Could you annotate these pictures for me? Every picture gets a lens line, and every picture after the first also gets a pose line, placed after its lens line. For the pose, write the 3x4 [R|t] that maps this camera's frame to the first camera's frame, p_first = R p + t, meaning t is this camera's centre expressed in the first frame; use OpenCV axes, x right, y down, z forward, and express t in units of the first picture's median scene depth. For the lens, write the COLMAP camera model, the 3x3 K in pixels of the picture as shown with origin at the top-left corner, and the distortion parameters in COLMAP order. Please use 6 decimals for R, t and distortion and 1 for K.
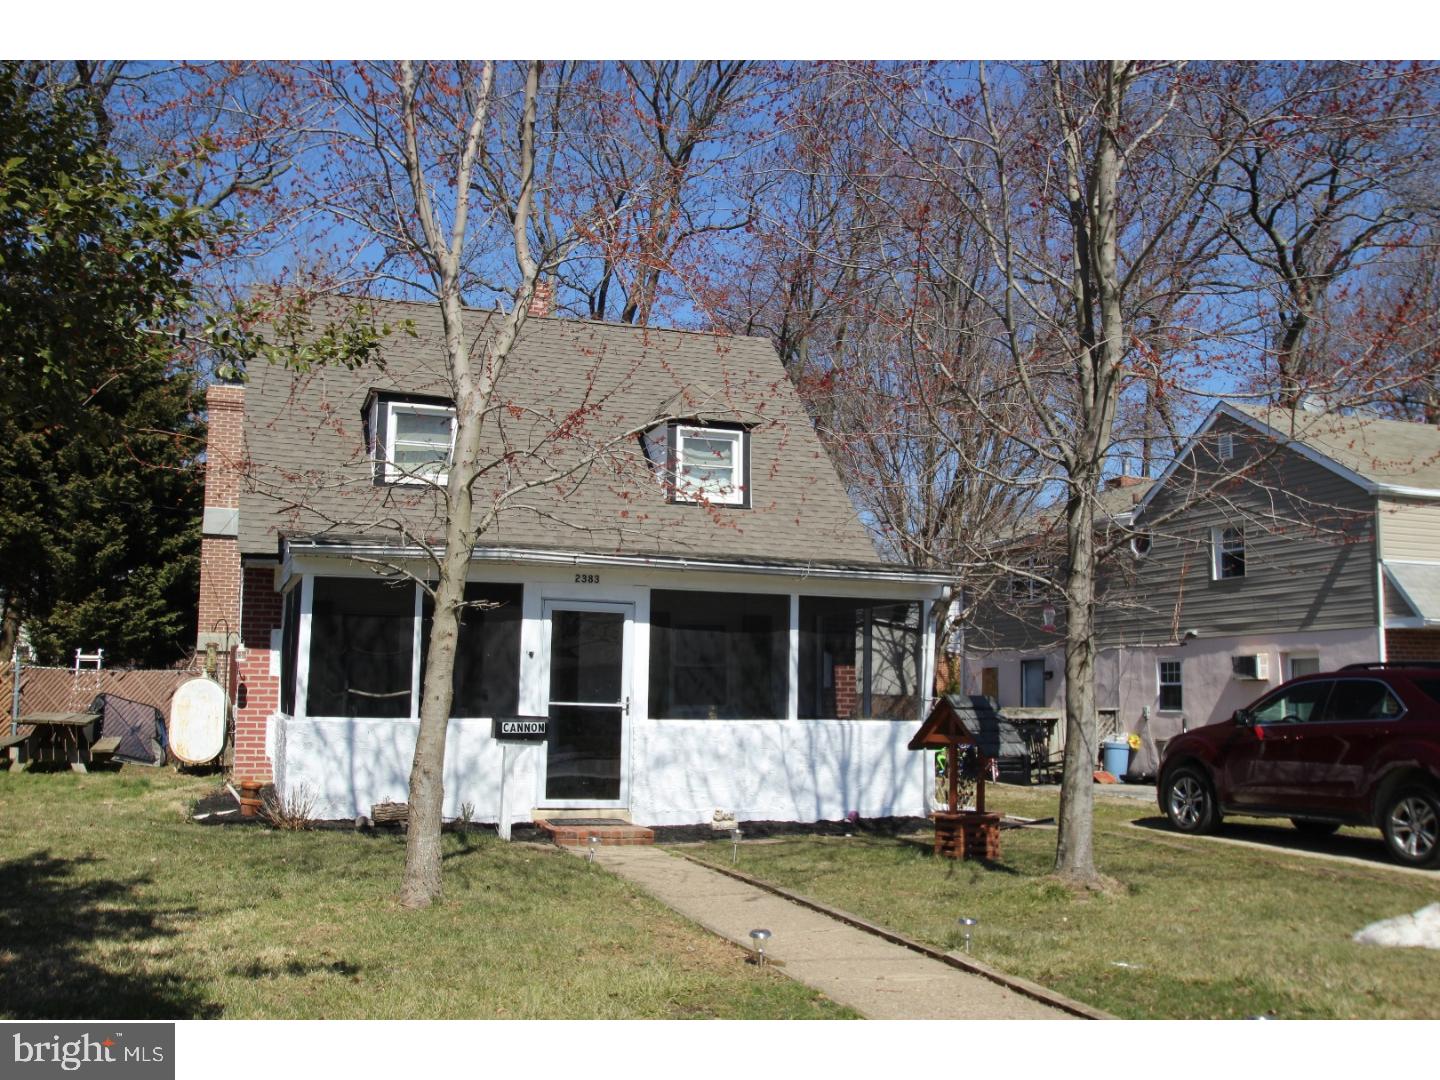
lens RADIAL K [[1352.8, 0, 720.8], [0, 1352.8, 541.0], [0, 0, 1]] dist [-0.059568, 0.000000]
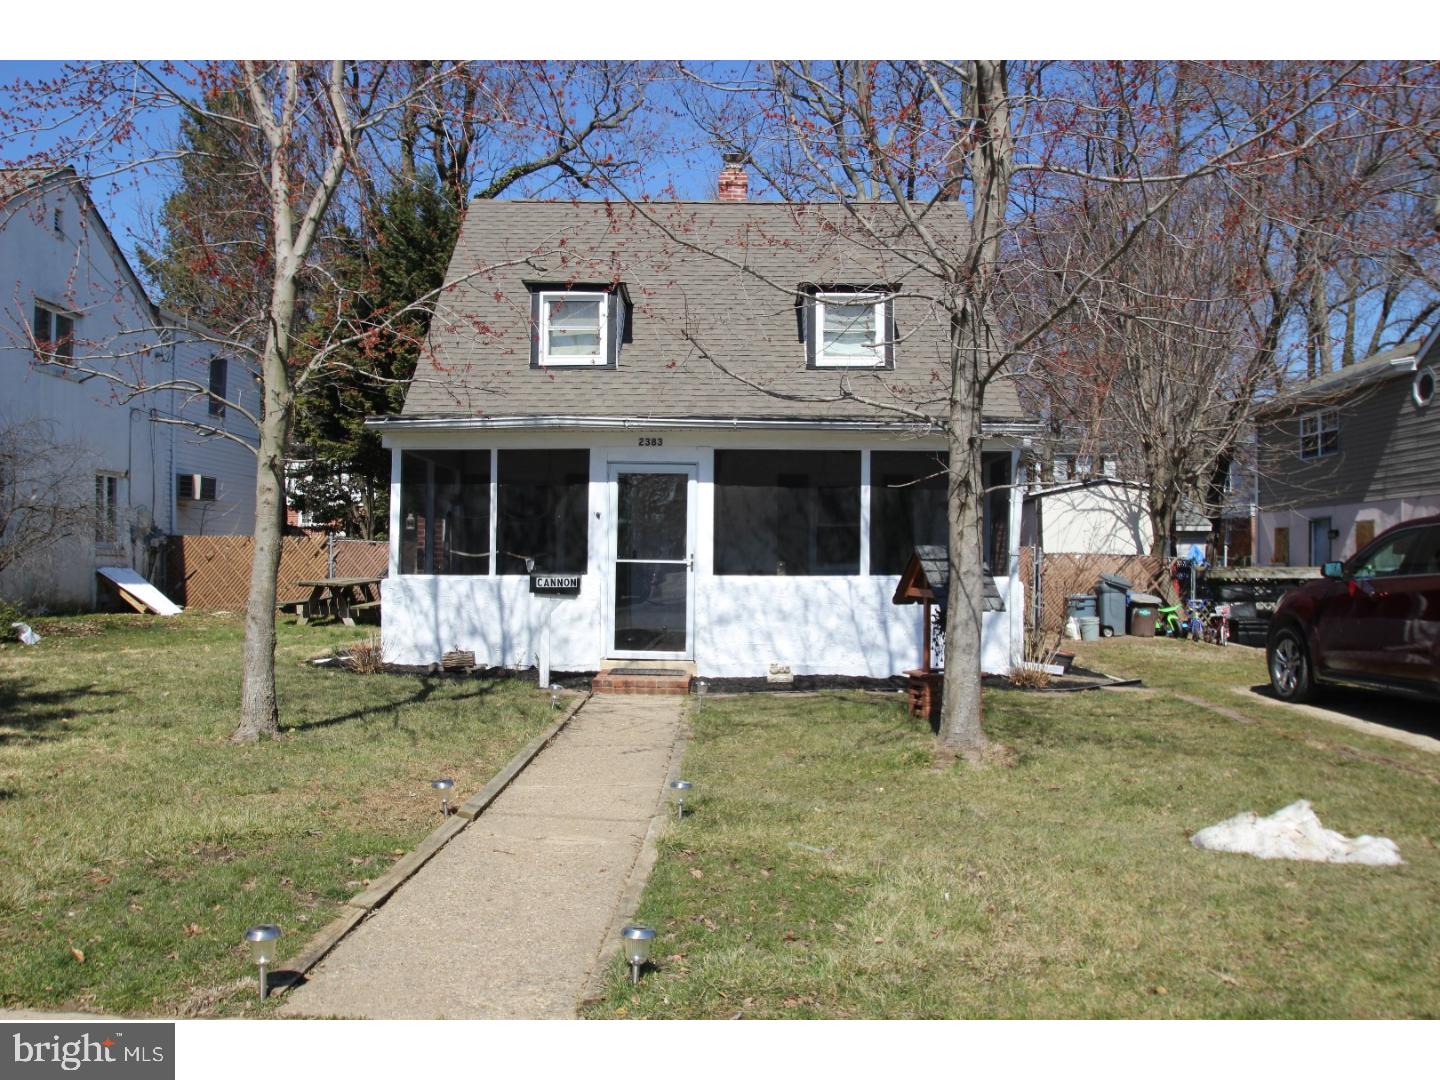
lens RADIAL K [[1202.5, 0, 719.6], [0, 1202.5, 534.7], [0, 0, 1]] dist [-0.058849, 0.009232]
pose [[0.937749, -0.016340, -0.346928, 0.270936], [0.046851, 0.995714, 0.079741, 0.027539], [0.344138, -0.091031, 0.934496, 0.143682]]
